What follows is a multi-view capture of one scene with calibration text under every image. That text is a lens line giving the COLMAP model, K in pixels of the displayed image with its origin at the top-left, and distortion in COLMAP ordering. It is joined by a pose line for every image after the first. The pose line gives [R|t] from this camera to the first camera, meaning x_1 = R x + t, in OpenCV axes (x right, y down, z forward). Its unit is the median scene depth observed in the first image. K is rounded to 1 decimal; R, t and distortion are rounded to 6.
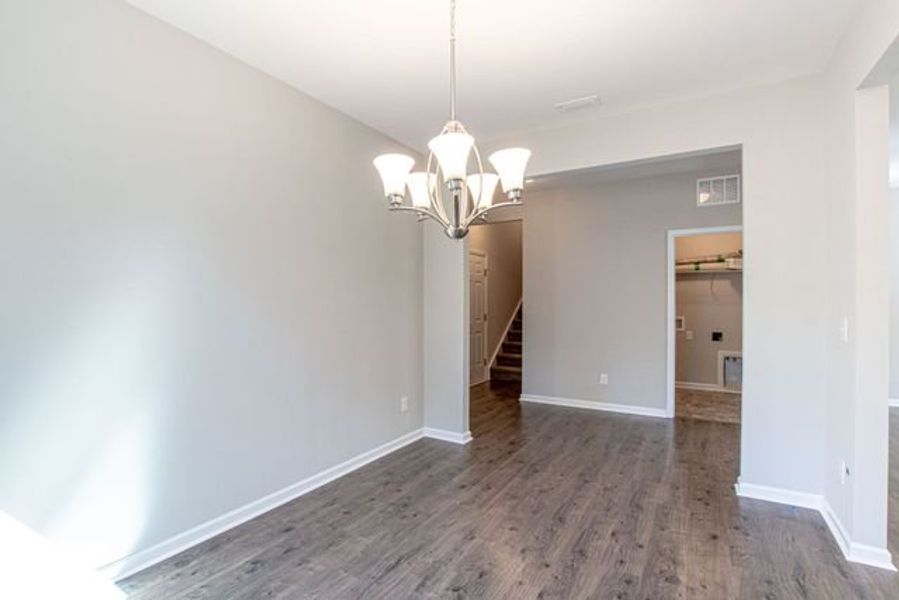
lens RADIAL K [[429.3, 0, 445.3], [0, 429.3, 304.8], [0, 0, 1]] dist [-0.034555, 0.001291]
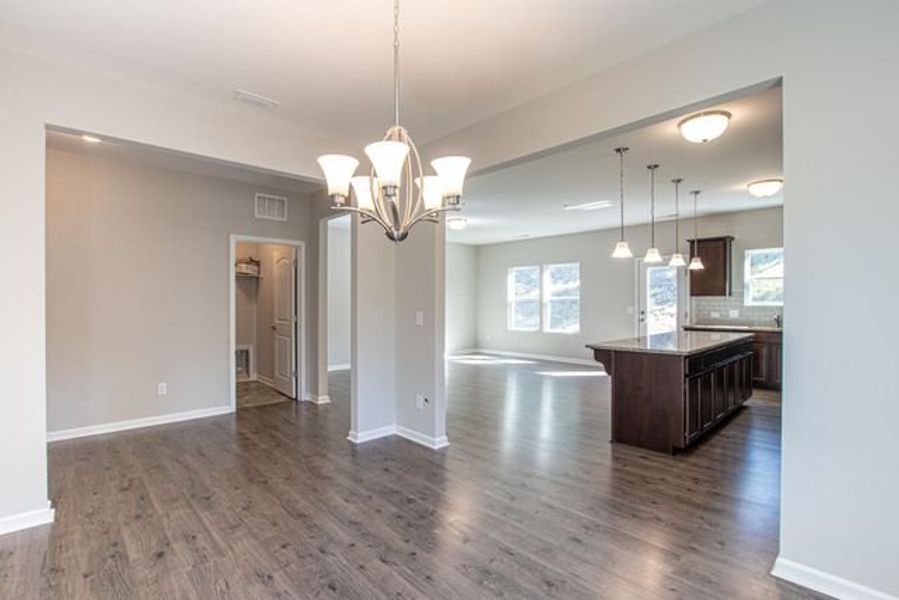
lens RADIAL K [[415.7, 0, 447.3], [0, 415.7, 301.9], [0, 0, 1]] dist [-0.026419, -0.000883]
pose [[0.271139, -0.004548, 0.962529, -0.499127], [0.006643, 0.999974, 0.002854, -0.010626], [-0.962517, 0.005620, 0.271162, 0.327768]]
